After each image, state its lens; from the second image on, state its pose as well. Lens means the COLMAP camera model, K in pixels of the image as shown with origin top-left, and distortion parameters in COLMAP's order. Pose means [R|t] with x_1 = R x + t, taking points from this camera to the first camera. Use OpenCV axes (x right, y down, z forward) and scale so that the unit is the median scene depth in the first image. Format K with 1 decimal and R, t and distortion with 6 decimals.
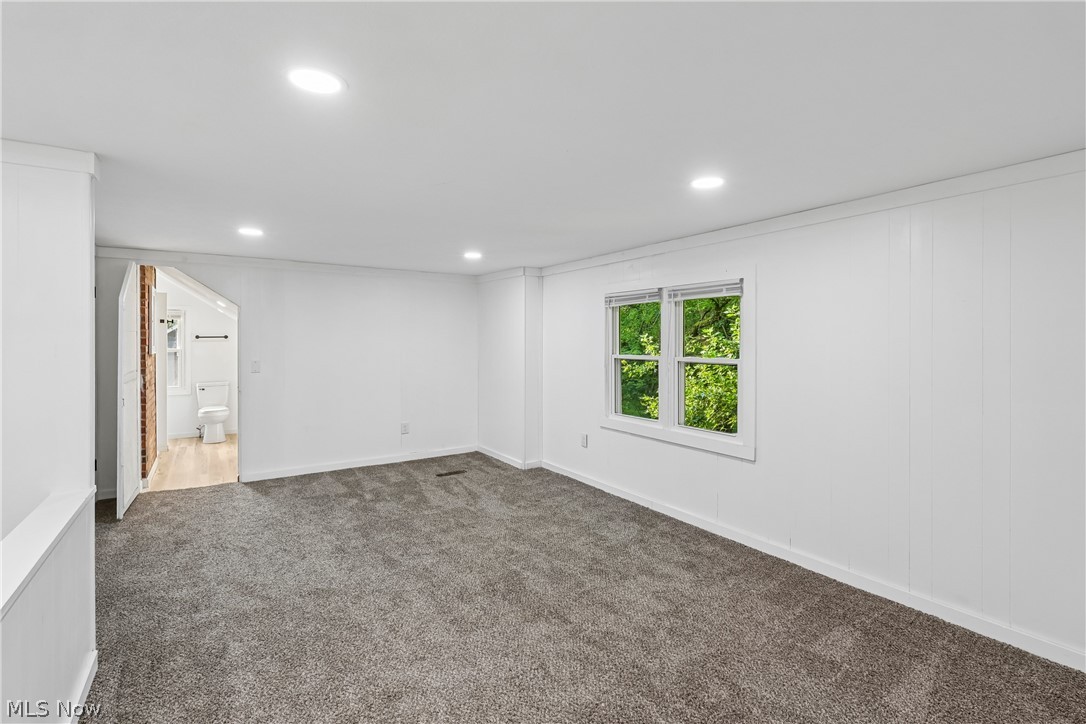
lens RADIAL K [[501.5, 0, 541.8], [0, 501.5, 356.8], [0, 0, 1]] dist [0.000048, 0.000666]
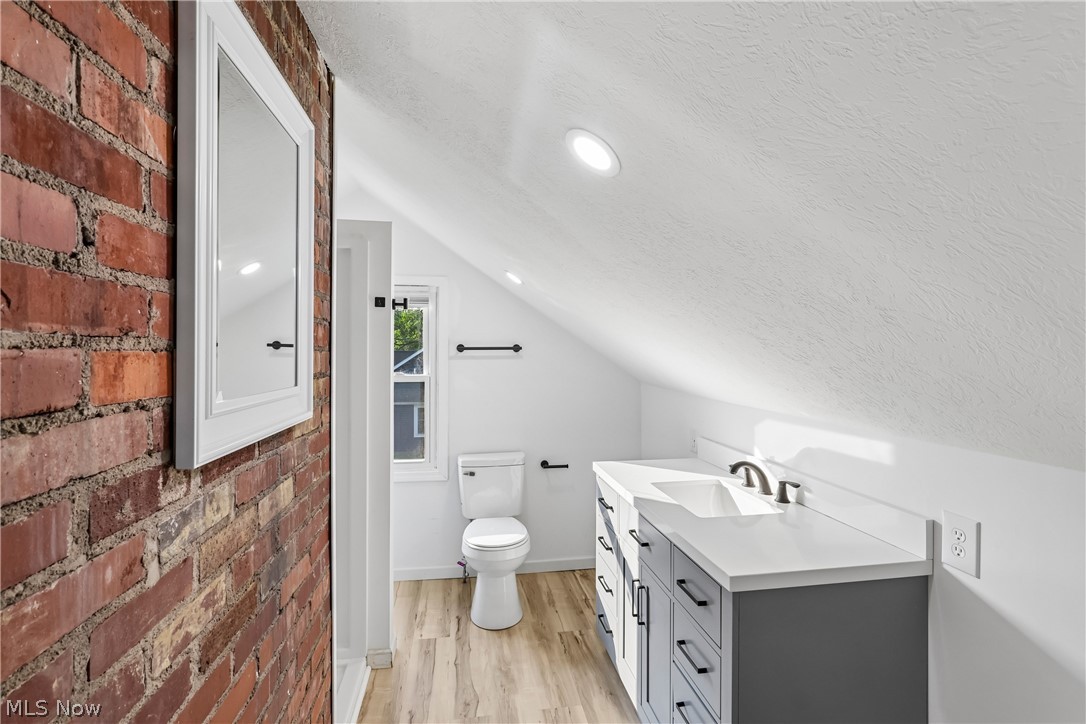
lens RADIAL K [[501.5, 0, 541.8], [0, 501.5, 356.8], [0, 0, 1]] dist [0.000048, 0.000666]
pose [[0.910574, -0.003950, -0.413327, -0.458906], [-0.007153, 0.999654, -0.025311, -0.022606], [0.413284, 0.026004, 0.910231, 0.655952]]
